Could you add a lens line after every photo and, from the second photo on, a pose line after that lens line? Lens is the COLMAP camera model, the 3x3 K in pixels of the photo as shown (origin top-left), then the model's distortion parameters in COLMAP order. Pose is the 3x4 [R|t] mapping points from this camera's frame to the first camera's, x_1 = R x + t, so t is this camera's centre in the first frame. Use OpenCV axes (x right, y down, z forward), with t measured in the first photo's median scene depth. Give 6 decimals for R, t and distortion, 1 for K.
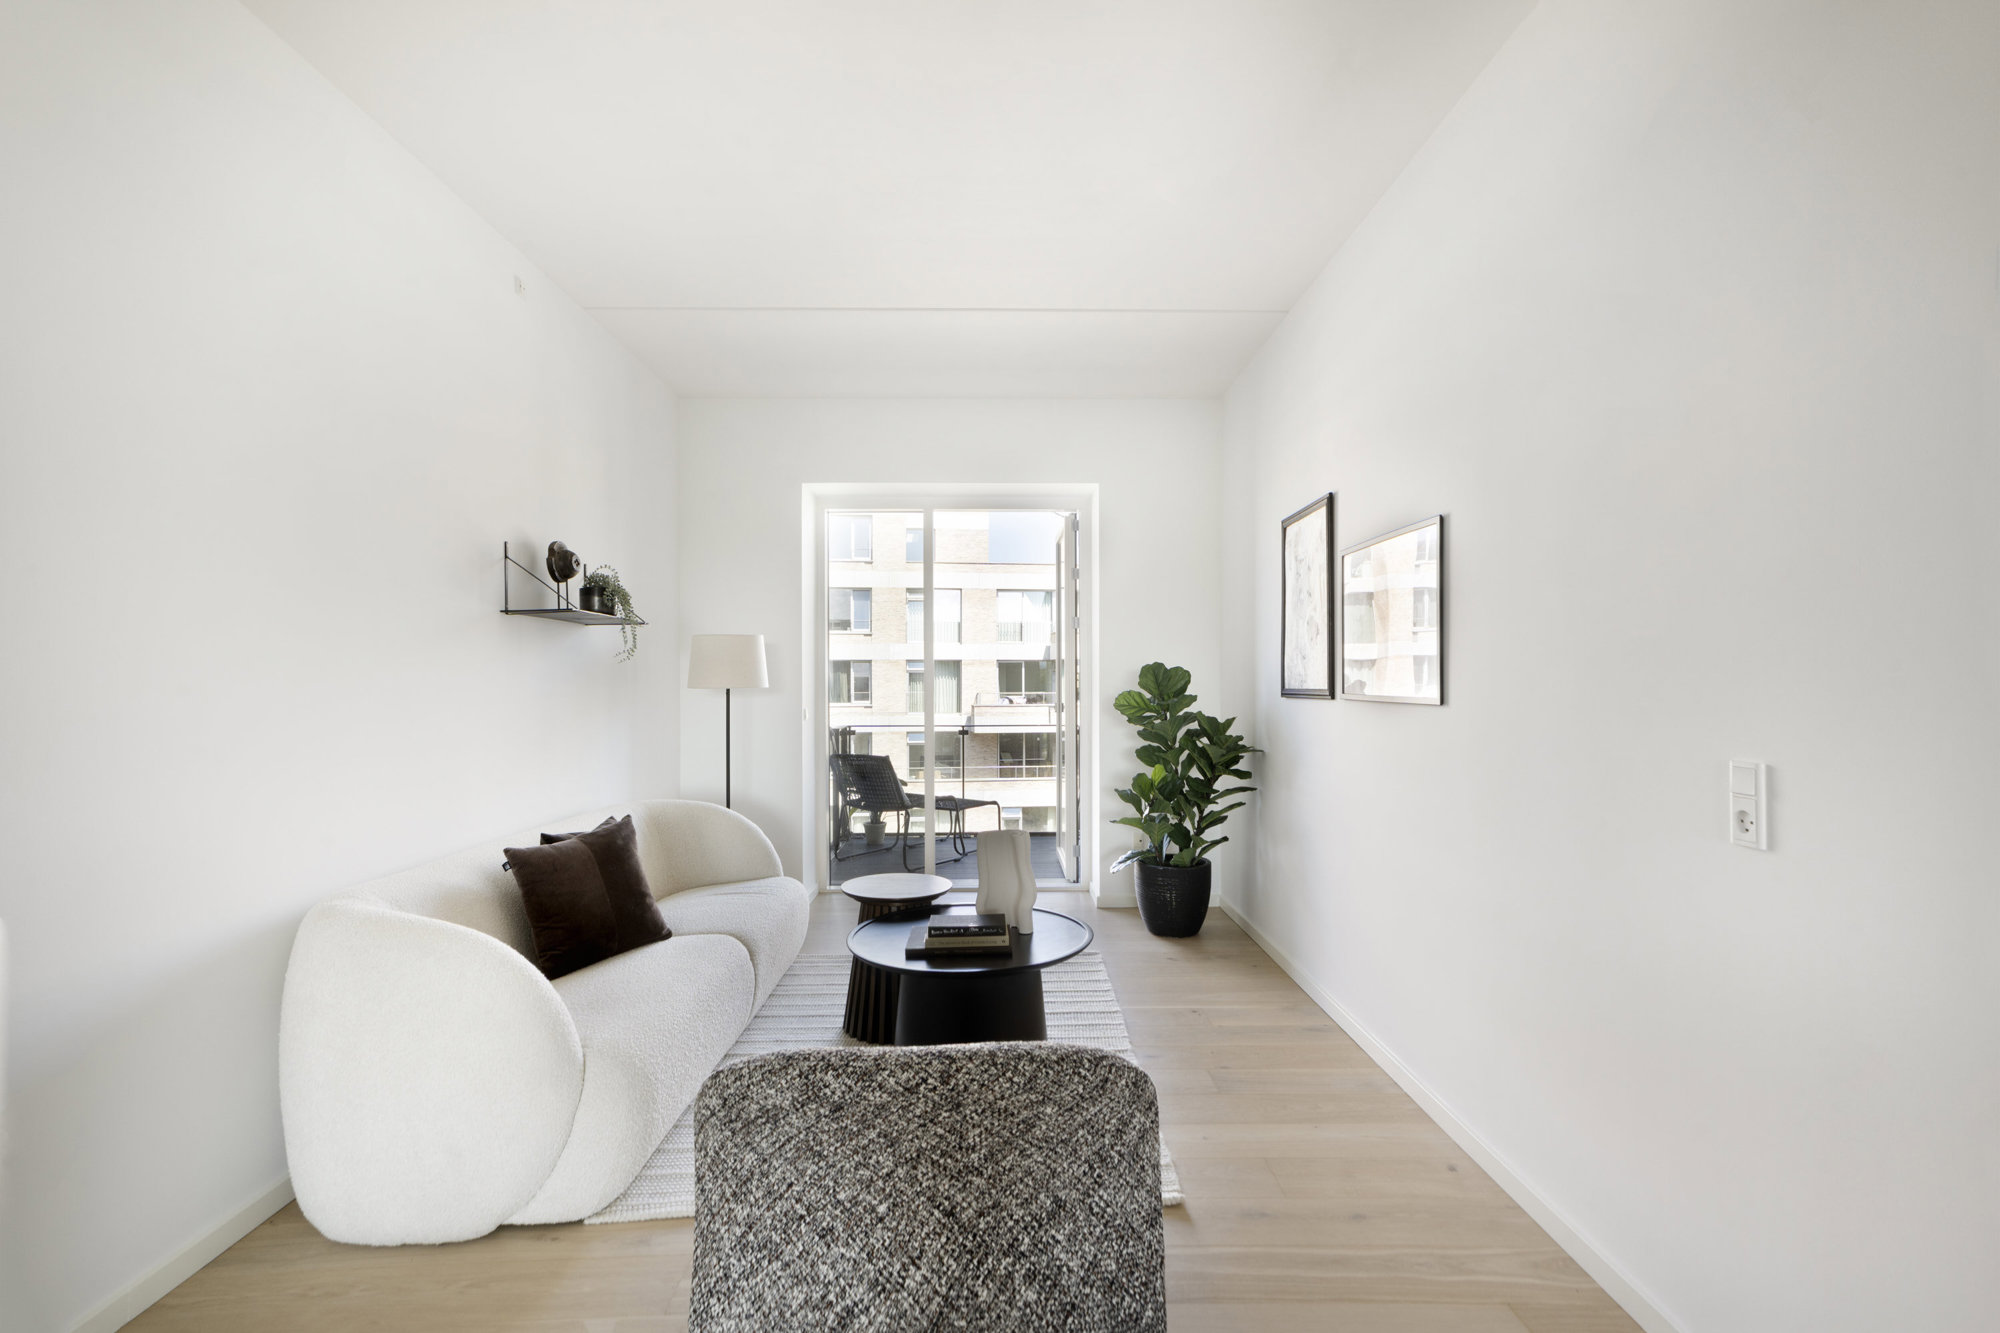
lens RADIAL K [[926.6, 0, 1000.0], [0, 926.6, 666.5], [0, 0, 1]] dist [-0.000568, 0.005907]
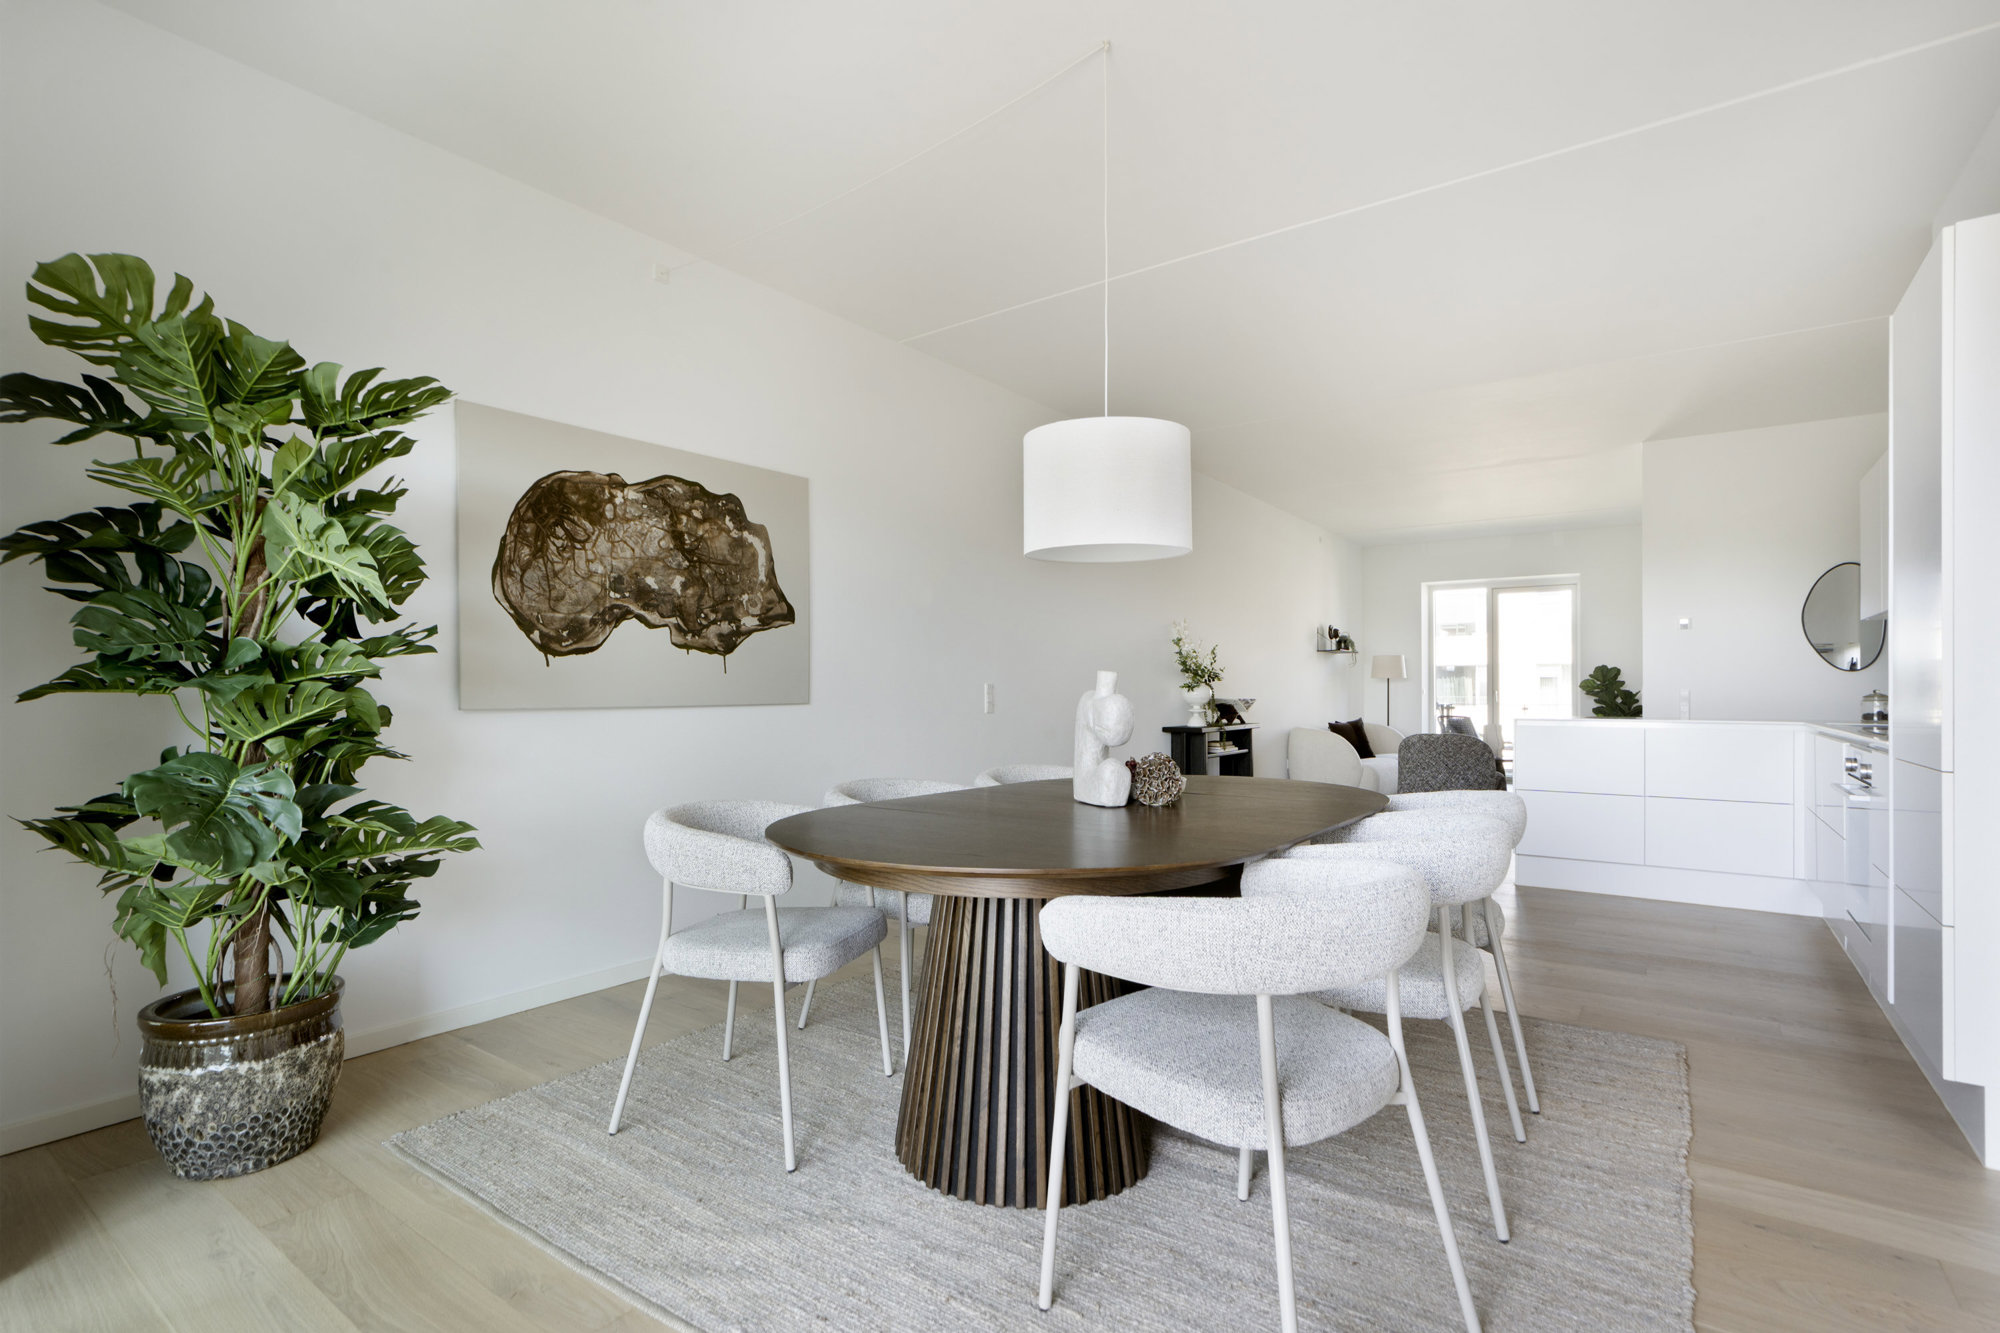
lens RADIAL K [[926.6, 0, 1000.0], [0, 926.6, 666.5], [0, 0, 1]] dist [-0.000568, 0.005907]
pose [[0.806388, -0.014519, -0.591209, 0.367608], [0.004334, 0.999817, -0.018643, 0.037923], [0.591371, 0.012471, 0.806303, -1.803078]]
